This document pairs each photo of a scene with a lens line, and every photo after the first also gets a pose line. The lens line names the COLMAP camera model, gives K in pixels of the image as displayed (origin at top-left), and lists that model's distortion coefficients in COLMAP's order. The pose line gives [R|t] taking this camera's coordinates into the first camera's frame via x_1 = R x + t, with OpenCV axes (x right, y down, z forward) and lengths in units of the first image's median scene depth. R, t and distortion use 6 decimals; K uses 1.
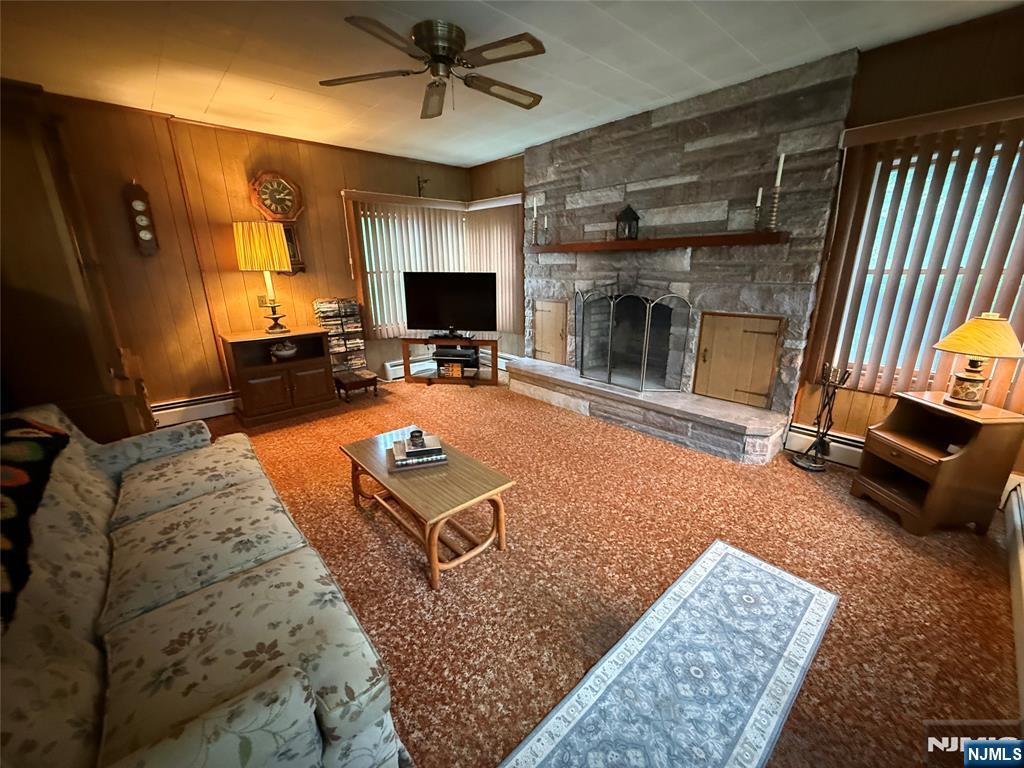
lens RADIAL K [[408.9, 0, 509.2], [0, 408.9, 385.9], [0, 0, 1]] dist [0.000353, -0.000243]
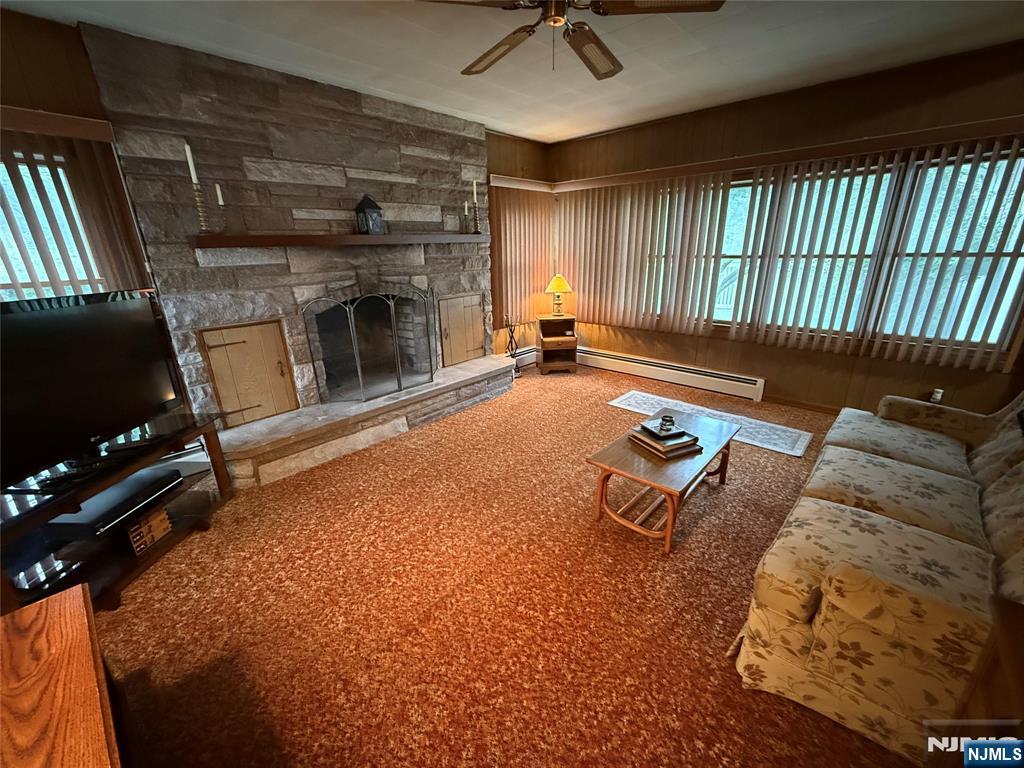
lens RADIAL K [[408.9, 0, 509.5], [0, 408.9, 385.8], [0, 0, 1]] dist [0.000353, -0.000243]
pose [[-0.089904, -0.309042, 0.946789, -0.701537], [0.310668, 0.894505, 0.321476, -0.254955], [-0.946257, 0.323039, 0.015590, 0.813685]]
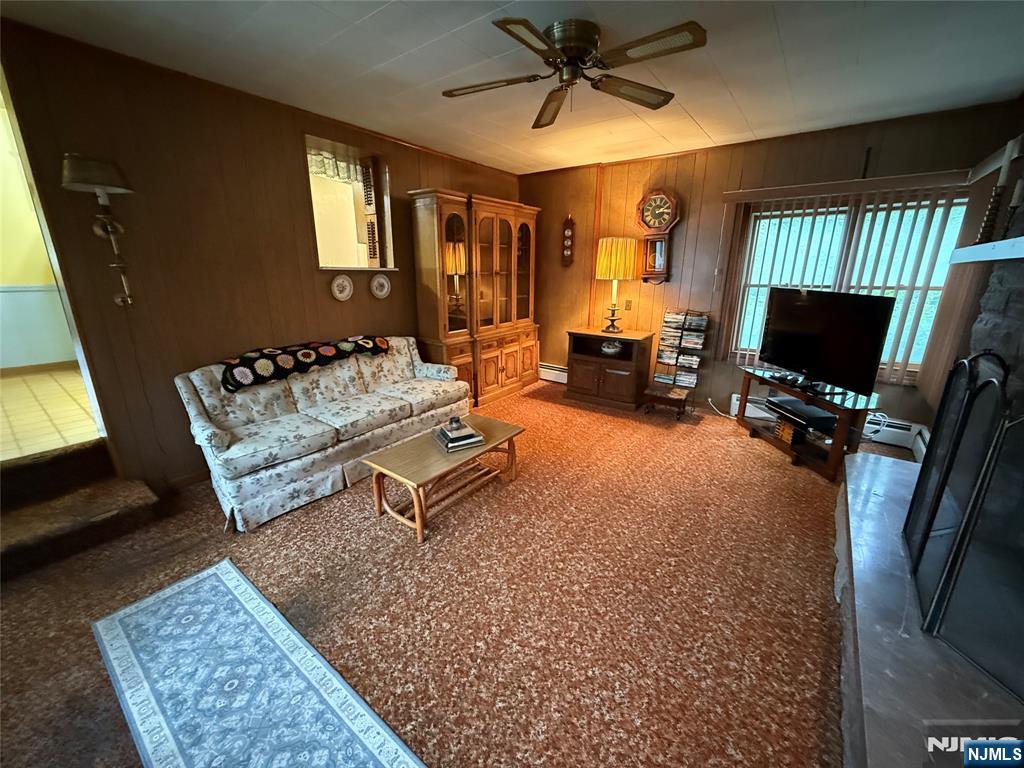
lens RADIAL K [[408.9, 0, 509.9], [0, 408.9, 384.5], [0, 0, 1]] dist [0.000353, -0.000243]
pose [[0.190154, 0.279563, -0.941109, 0.548793], [-0.288326, 0.932230, 0.218668, -0.174356], [0.938461, 0.229766, 0.257873, 0.496889]]
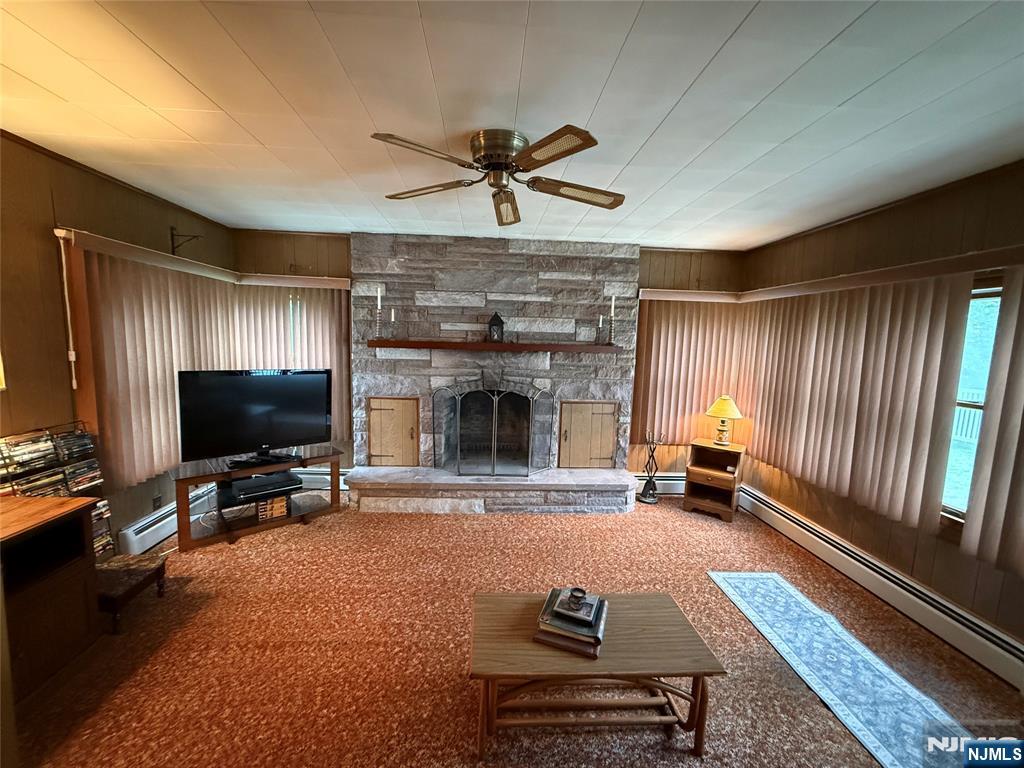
lens RADIAL K [[408.9, 0, 509.0], [0, 408.9, 385.8], [0, 0, 1]] dist [0.000353, -0.000243]
pose [[0.624319, -0.058295, 0.778991, -0.557447], [0.187977, 0.979120, -0.077383, -0.150731], [-0.758215, 0.194744, 0.622242, 0.316106]]
